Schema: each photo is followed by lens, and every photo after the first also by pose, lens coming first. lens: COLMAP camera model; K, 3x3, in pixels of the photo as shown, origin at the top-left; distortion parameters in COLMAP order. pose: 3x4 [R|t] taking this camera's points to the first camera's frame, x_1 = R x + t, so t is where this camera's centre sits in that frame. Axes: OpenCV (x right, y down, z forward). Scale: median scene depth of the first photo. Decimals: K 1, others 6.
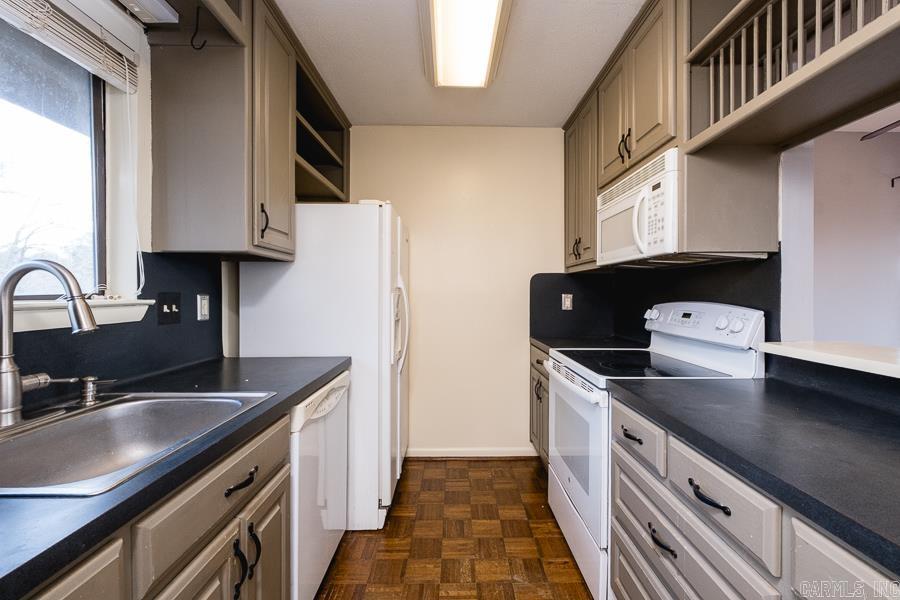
lens RADIAL K [[386.1, 0, 463.1], [0, 386.1, 296.8], [0, 0, 1]] dist [-0.001520, -0.000502]
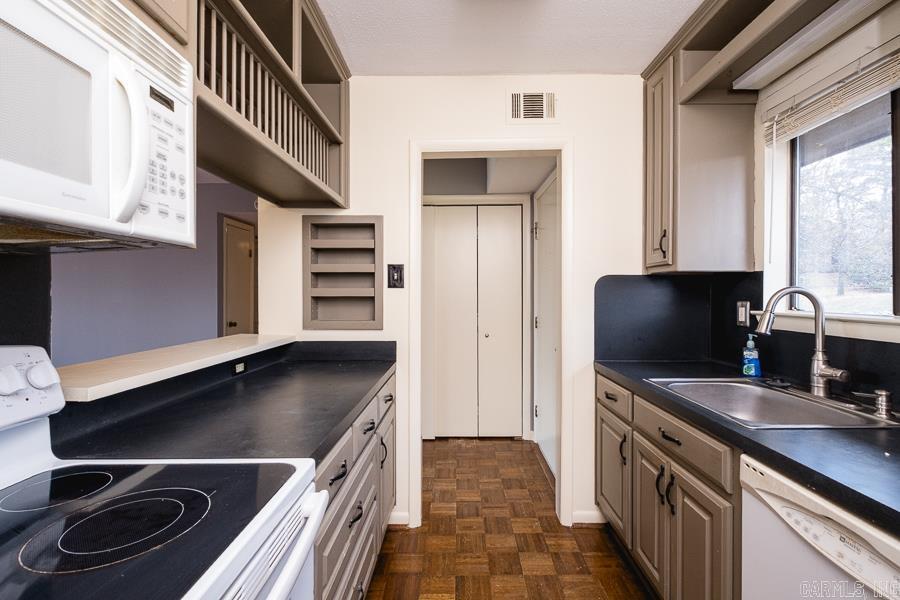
lens RADIAL K [[389.6, 0, 453.0], [0, 389.6, 299.8], [0, 0, 1]] dist [0.000307, -0.001080]
pose [[-0.999118, -0.004573, 0.041749, 0.112294], [-0.003545, 0.999690, 0.024653, -0.043541], [-0.041849, 0.024483, -0.998824, 1.504094]]
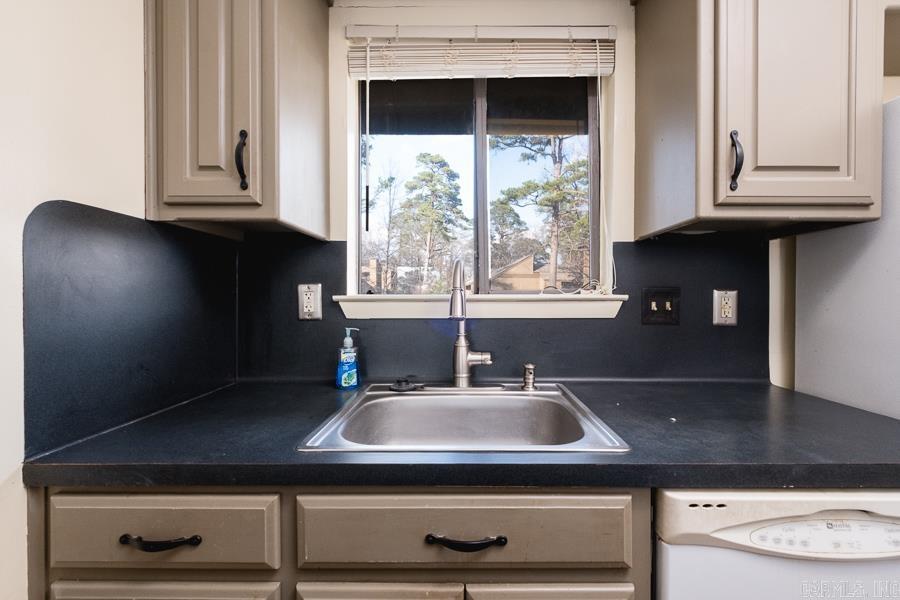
lens RADIAL K [[390.9, 0, 466.5], [0, 390.9, 300.8], [0, 0, 1]] dist [-0.000827, -0.000210]
pose [[-0.030933, 0.007723, -0.999492, 0.088902], [-0.009464, 0.999923, 0.008020, 0.016364], [0.999477, 0.009707, -0.030858, 0.613107]]
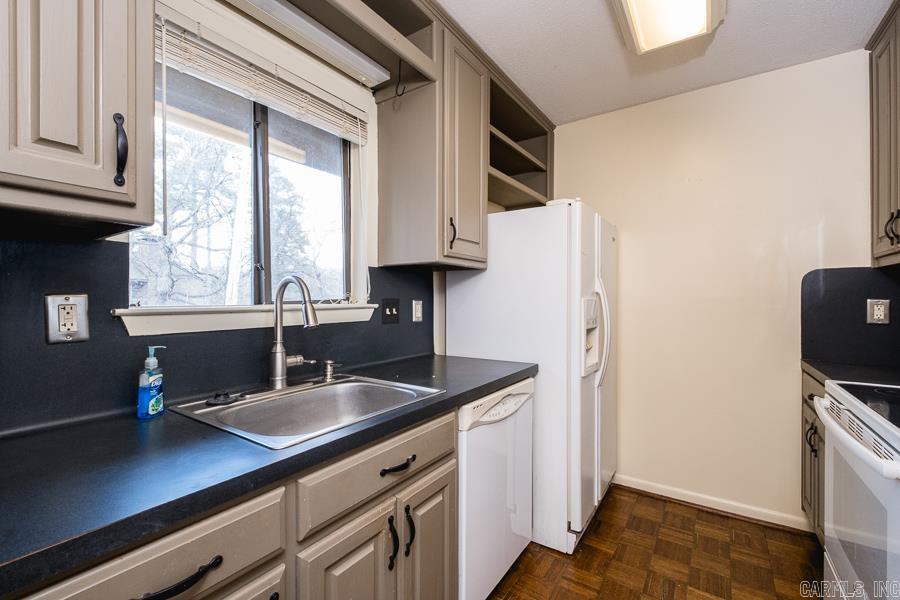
lens RADIAL K [[389.6, 0, 453.0], [0, 389.6, 299.8], [0, 0, 1]] dist [0.000307, -0.001080]
pose [[0.813329, -0.001598, -0.581802, 0.131201], [-0.002888, 0.999973, -0.006783, 0.001386], [0.581797, 0.007197, 0.813302, 0.098344]]
